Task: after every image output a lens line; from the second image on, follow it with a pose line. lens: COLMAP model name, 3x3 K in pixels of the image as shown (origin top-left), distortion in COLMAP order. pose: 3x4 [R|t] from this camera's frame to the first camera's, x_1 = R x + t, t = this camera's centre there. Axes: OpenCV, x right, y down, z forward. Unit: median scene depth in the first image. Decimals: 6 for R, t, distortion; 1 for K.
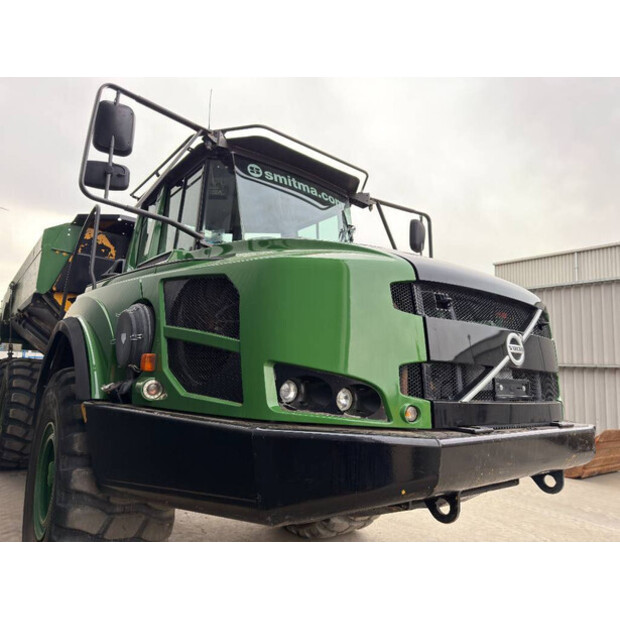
lens RADIAL K [[442.1, 0, 310.6], [0, 442.1, 311.2], [0, 0, 1]] dist [0.010439, -0.006193]
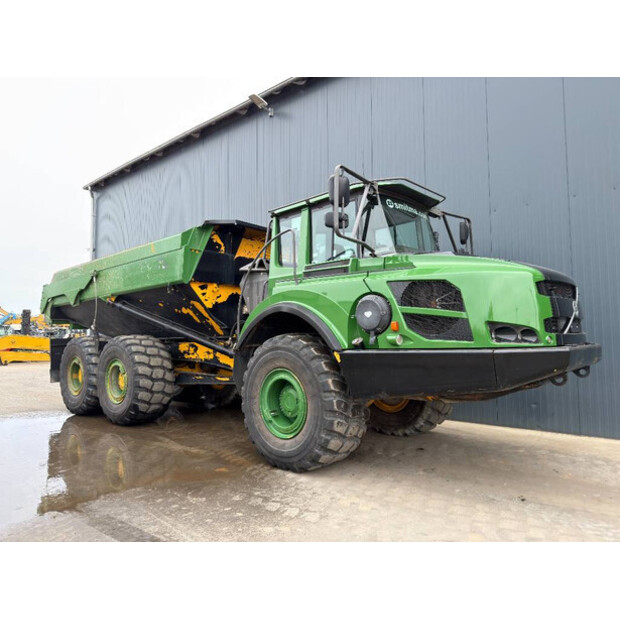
lens RADIAL K [[442.1, 0, 310.0], [0, 442.1, 306.9], [0, 0, 1]] dist [0.010439, -0.006193]
pose [[0.987603, -0.058973, 0.145472, -0.746557], [0.047412, 0.995528, 0.081702, -0.105435], [-0.149640, -0.073792, 0.985983, -0.608713]]
